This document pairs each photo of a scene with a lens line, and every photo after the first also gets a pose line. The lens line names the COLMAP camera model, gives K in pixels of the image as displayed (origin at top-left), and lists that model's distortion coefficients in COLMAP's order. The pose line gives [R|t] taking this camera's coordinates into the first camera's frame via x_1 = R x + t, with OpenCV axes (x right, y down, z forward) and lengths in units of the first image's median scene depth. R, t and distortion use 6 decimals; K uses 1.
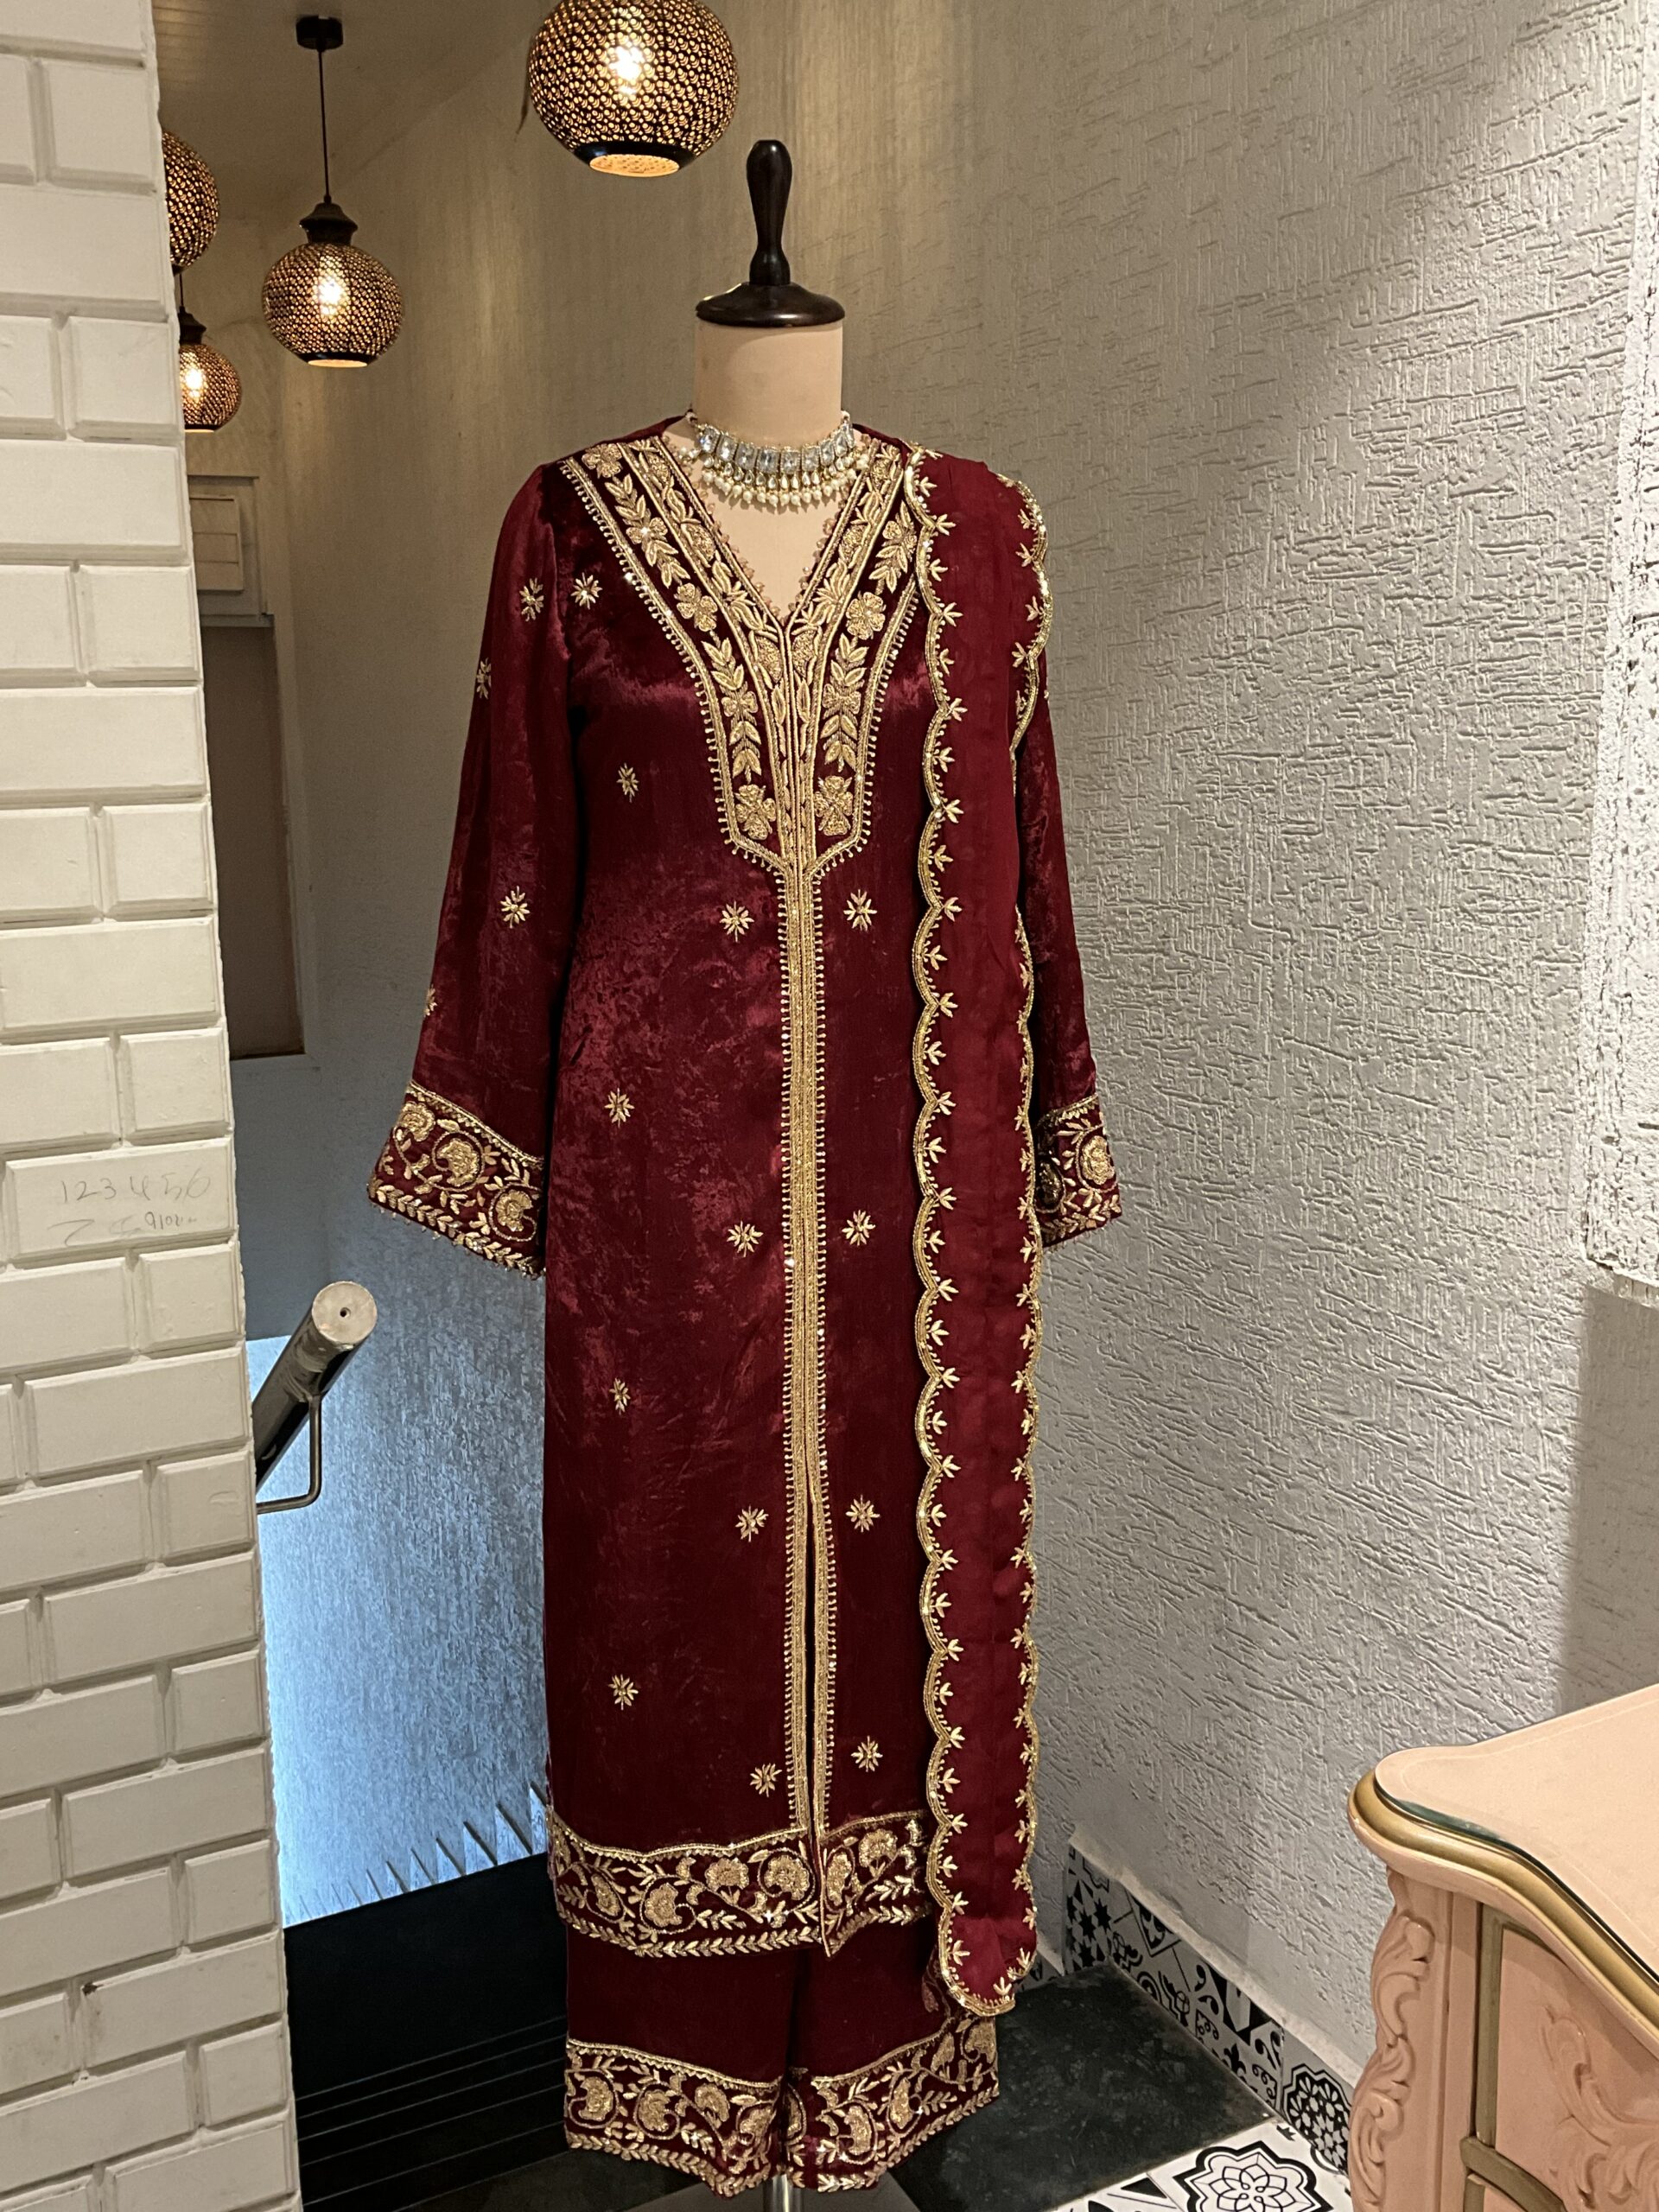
lens RADIAL K [[2063.3, 0, 828.9], [0, 2063.3, 1108.6], [0, 0, 1]] dist [0.135256, -0.304951]
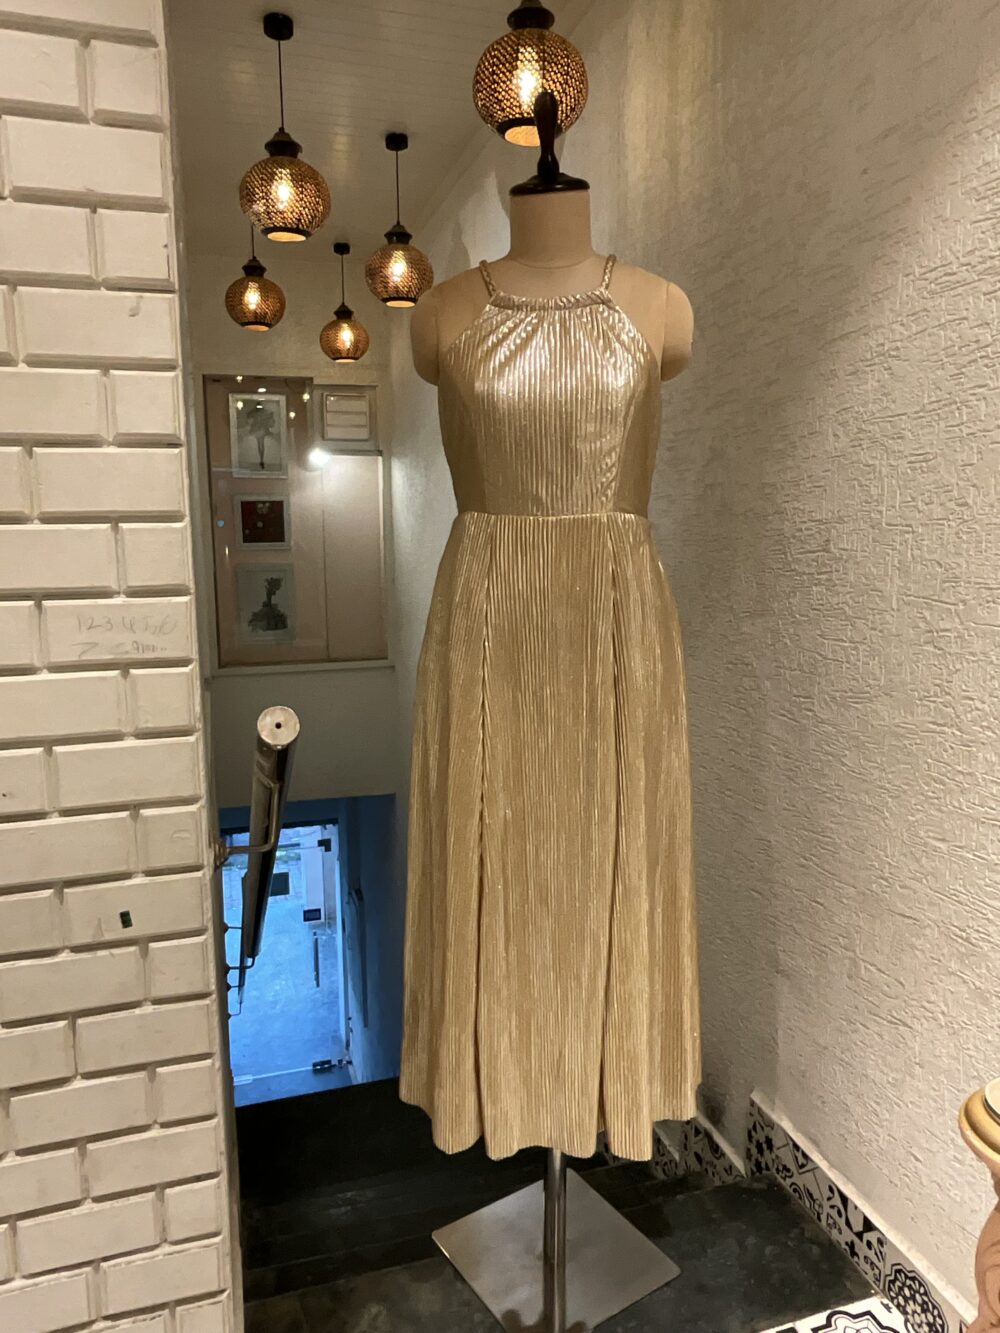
lens RADIAL K [[943.4, 0, 497.5], [0, 943.4, 672.4], [0, 0, 1]] dist [-0.022555, 0.018276]
pose [[0.985538, 0.031500, -0.166499, 0.038289], [-0.039188, 0.998302, -0.043092, 0.067589], [0.164859, 0.048994, 0.985100, 0.269332]]
